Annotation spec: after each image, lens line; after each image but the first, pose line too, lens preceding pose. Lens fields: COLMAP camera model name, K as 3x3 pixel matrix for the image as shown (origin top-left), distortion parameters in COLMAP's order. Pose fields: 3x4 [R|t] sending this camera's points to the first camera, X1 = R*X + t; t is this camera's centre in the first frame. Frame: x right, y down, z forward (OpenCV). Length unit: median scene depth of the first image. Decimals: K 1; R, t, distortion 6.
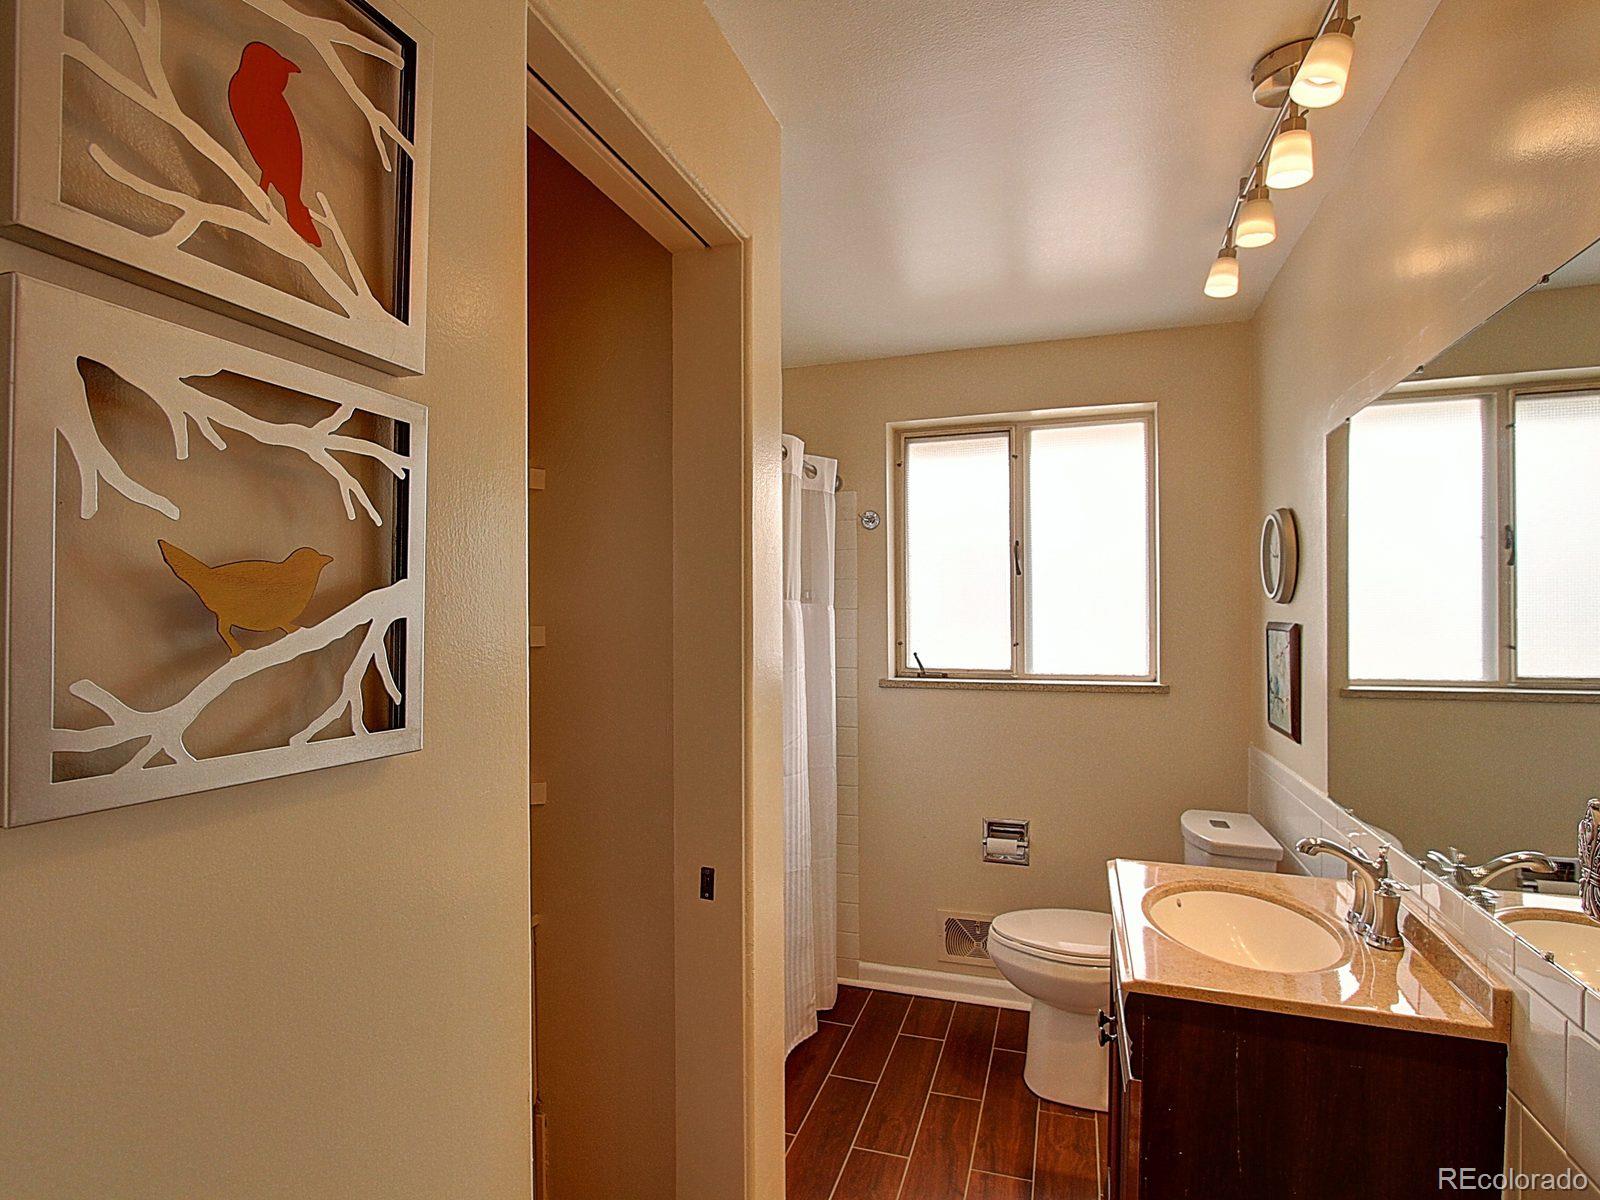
lens RADIAL K [[827.5, 0, 796.7], [0, 827.5, 613.4], [0, 0, 1]] dist [-0.015860, 0.000694]
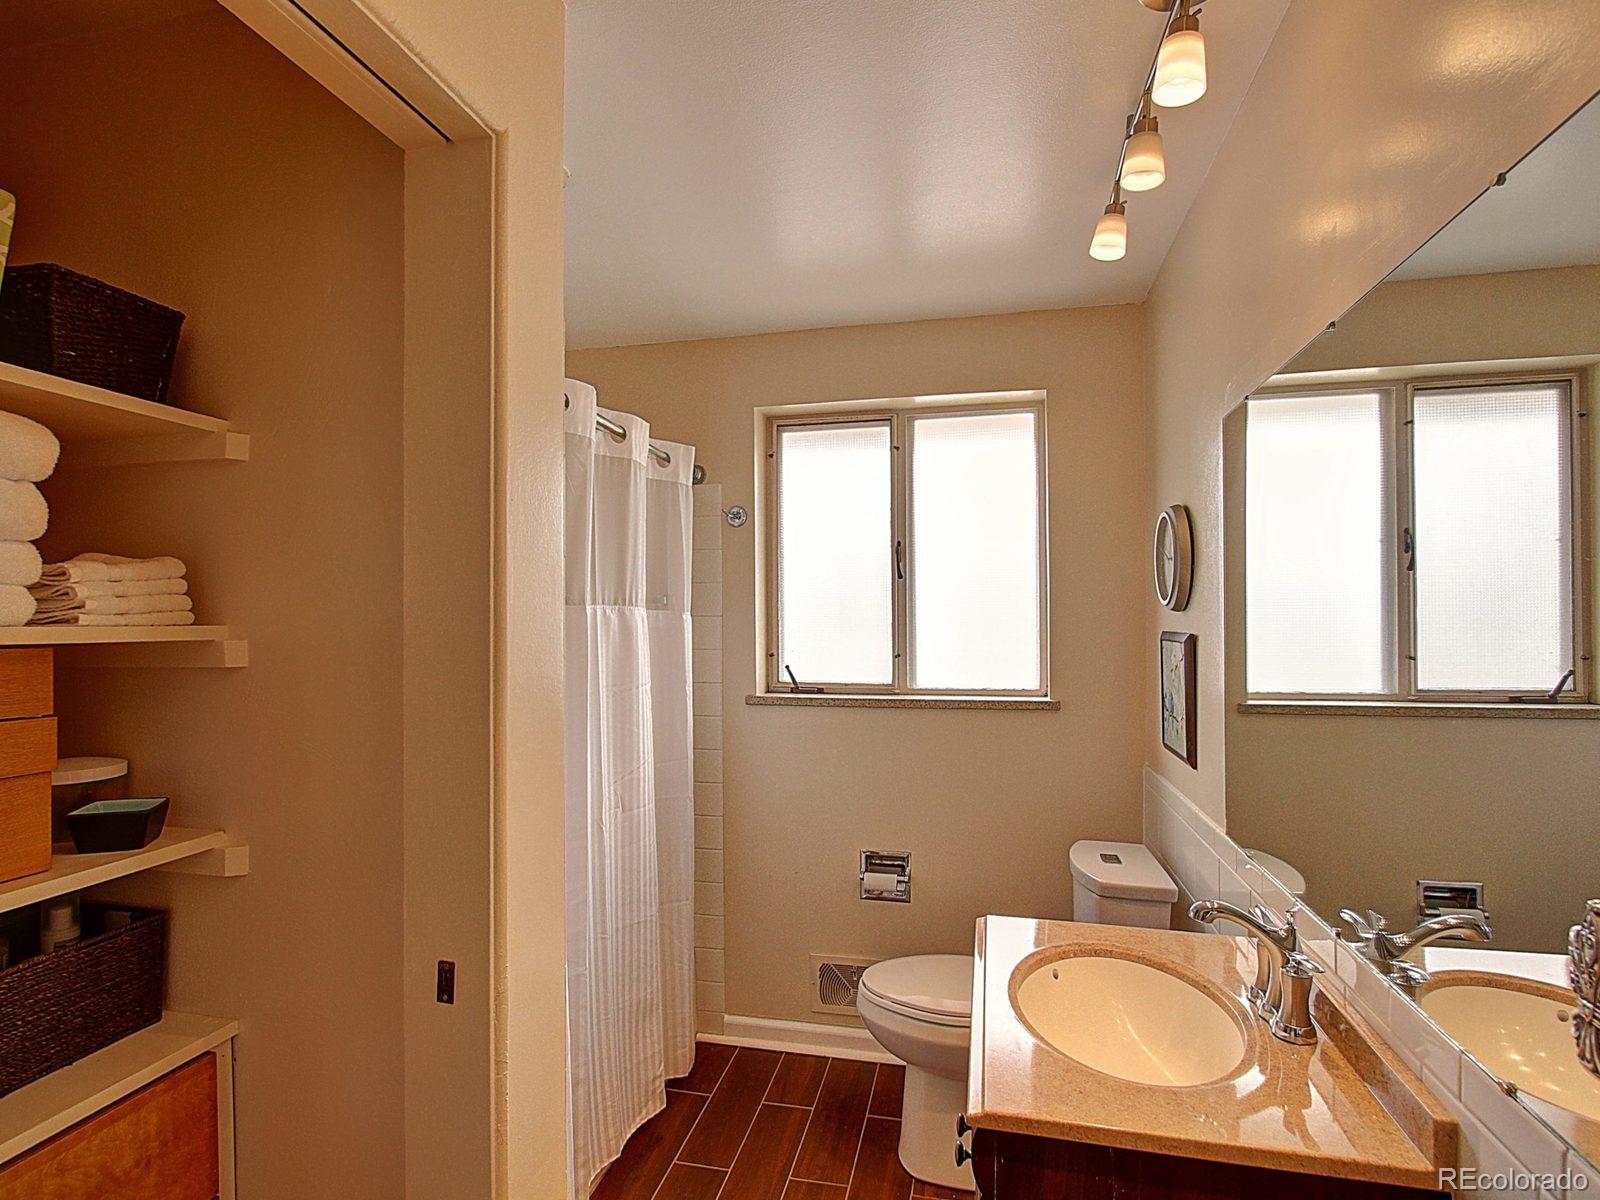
lens RADIAL K [[839.4, 0, 795.4], [0, 839.4, 613.0], [0, 0, 1]] dist [-0.012807, 0.000193]
pose [[0.995090, 0.001224, 0.098970, 0.075826], [-0.000457, 0.999970, -0.007770, -0.002439], [-0.098977, 0.007687, 0.995060, 0.117648]]
